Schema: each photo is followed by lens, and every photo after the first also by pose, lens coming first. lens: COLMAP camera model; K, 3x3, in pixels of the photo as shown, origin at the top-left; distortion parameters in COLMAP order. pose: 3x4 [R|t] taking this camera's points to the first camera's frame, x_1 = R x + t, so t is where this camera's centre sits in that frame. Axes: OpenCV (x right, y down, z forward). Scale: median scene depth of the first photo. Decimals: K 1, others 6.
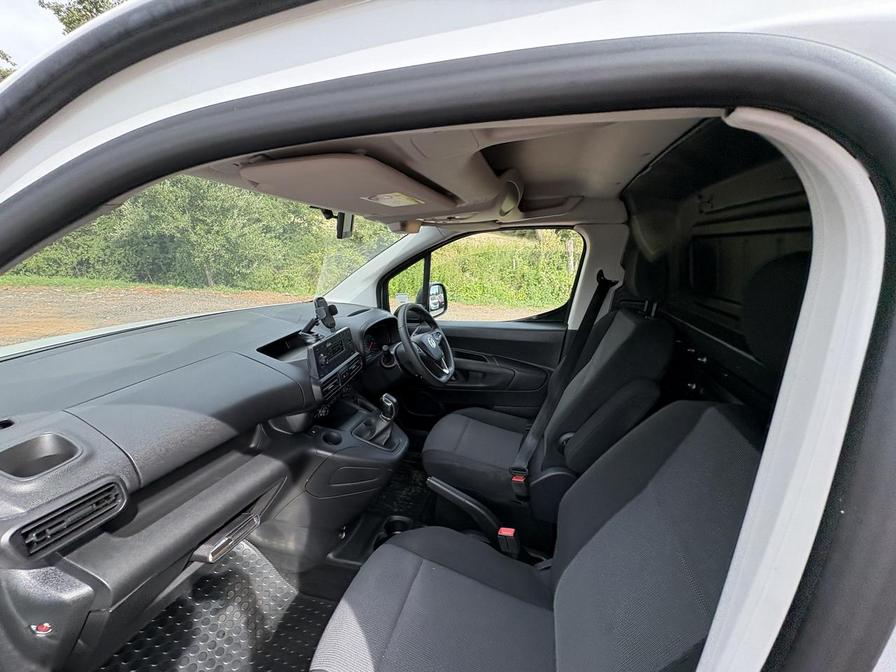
lens RADIAL K [[359.7, 0, 440.2], [0, 359.7, 342.7], [0, 0, 1]] dist [0.006031, -0.000843]
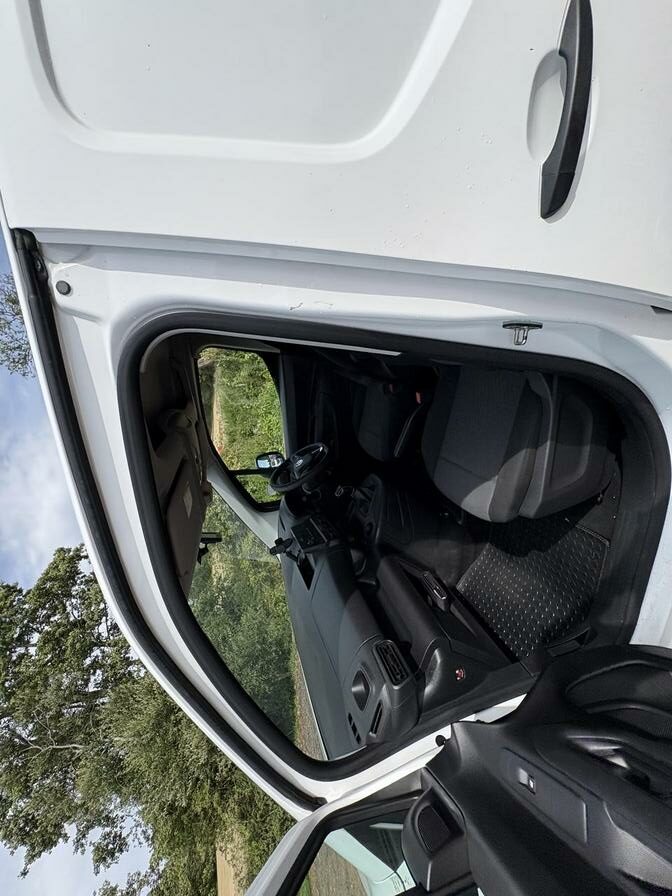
lens RADIAL K [[359.7, 0, 343.6], [0, 359.7, 452.3], [0, 0, 1]] dist [0.006031, -0.000843]
pose [[-0.100469, -0.994865, -0.012219, 0.017206], [0.994126, -0.100876, 0.039213, 0.133774], [-0.040244, -0.008207, 0.999156, -0.335830]]
